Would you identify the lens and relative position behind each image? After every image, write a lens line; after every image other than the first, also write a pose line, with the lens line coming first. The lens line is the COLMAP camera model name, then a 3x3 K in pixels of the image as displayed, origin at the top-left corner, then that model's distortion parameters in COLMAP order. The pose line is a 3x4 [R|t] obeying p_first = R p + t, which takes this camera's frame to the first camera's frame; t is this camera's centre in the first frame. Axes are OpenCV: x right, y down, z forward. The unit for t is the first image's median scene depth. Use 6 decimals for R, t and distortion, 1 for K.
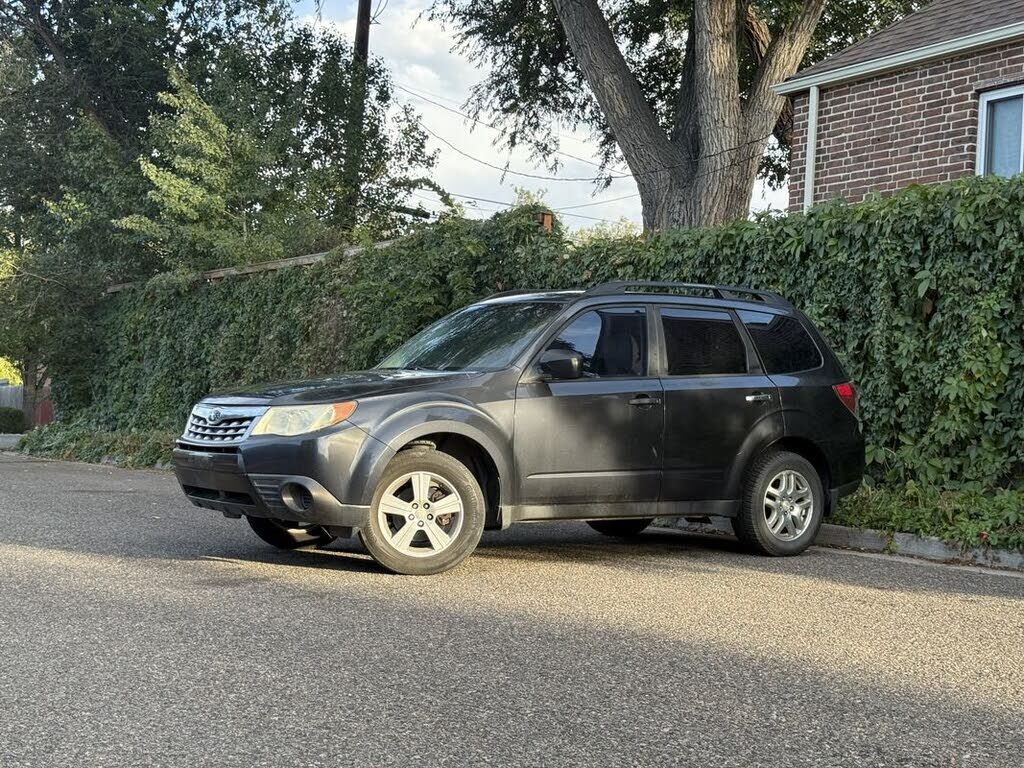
lens RADIAL K [[1388.9, 0, 512.0], [0, 1388.9, 384.0], [0, 0, 1]] dist [0.241676, -0.510513]
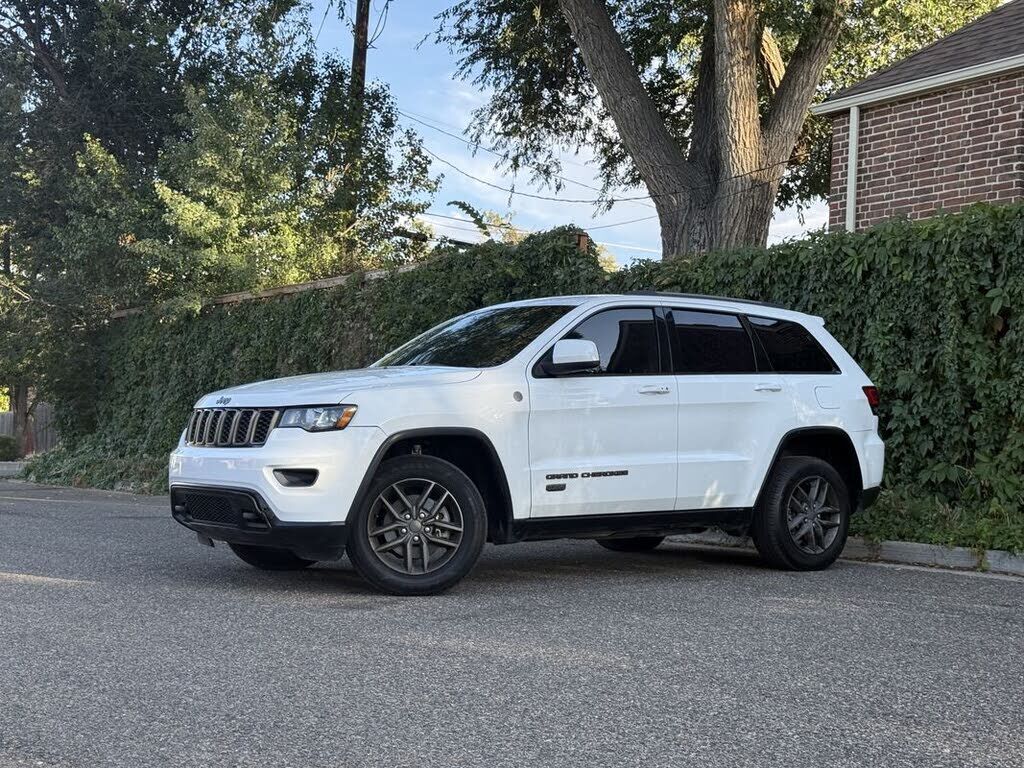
lens RADIAL K [[1384.1, 0, 503.9], [0, 1384.1, 393.6], [0, 0, 1]] dist [0.252387, -0.549045]
pose [[0.999648, -0.009616, 0.024746, -0.063440], [0.009844, 0.999910, -0.009102, 0.000164], [-0.024656, 0.009342, 0.999652, 0.004493]]
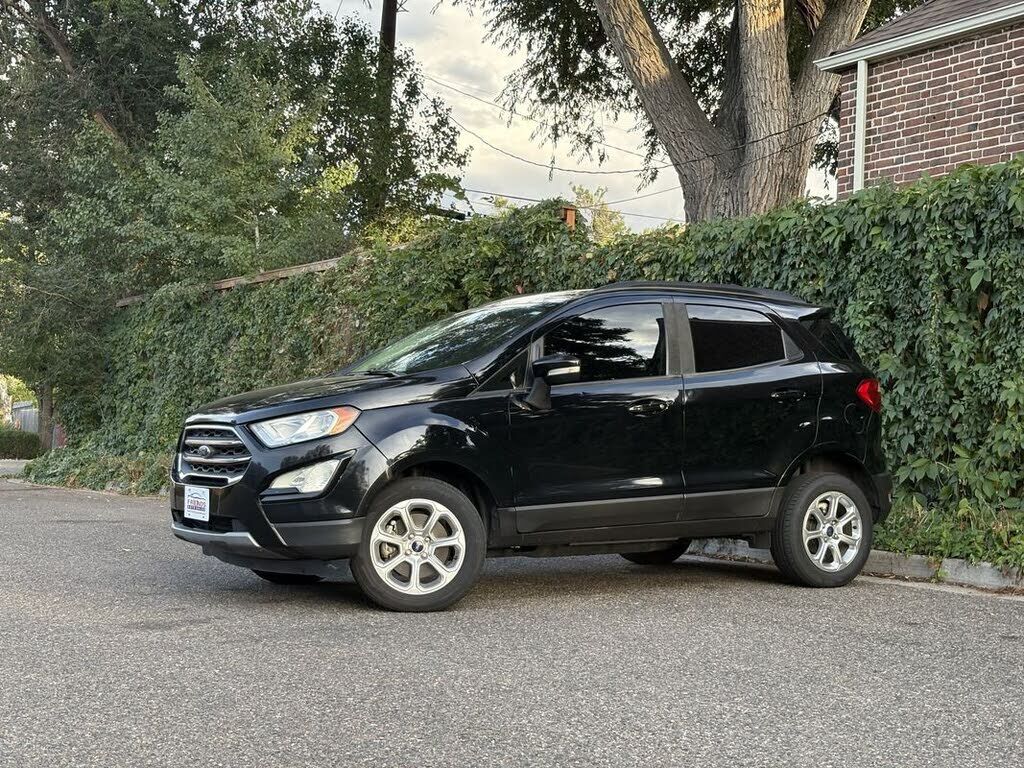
lens RADIAL K [[1488.1, 0, 515.1], [0, 1488.1, 386.7], [0, 0, 1]] dist [0.292647, -1.075176]
pose [[0.998966, -0.015948, -0.042586, 0.031861], [0.015586, 0.999840, -0.008821, 0.001798], [0.042720, 0.008148, 0.999054, 0.031257]]
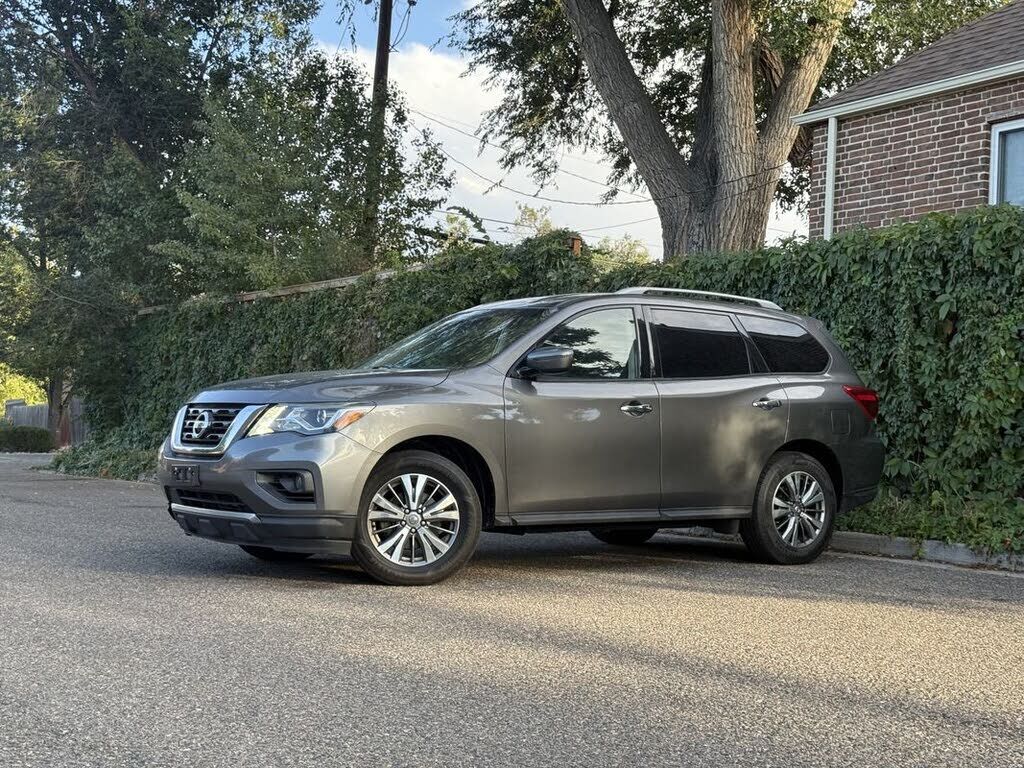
lens RADIAL K [[1388.9, 0, 512.0], [0, 1388.9, 384.0], [0, 0, 1]] dist [0.241676, -0.510513]
pose [[0.999977, -0.006696, 0.000701, -0.027521], [0.006704, 0.999918, -0.010915, -0.002270], [-0.000628, 0.010920, 0.999940, -0.050248]]
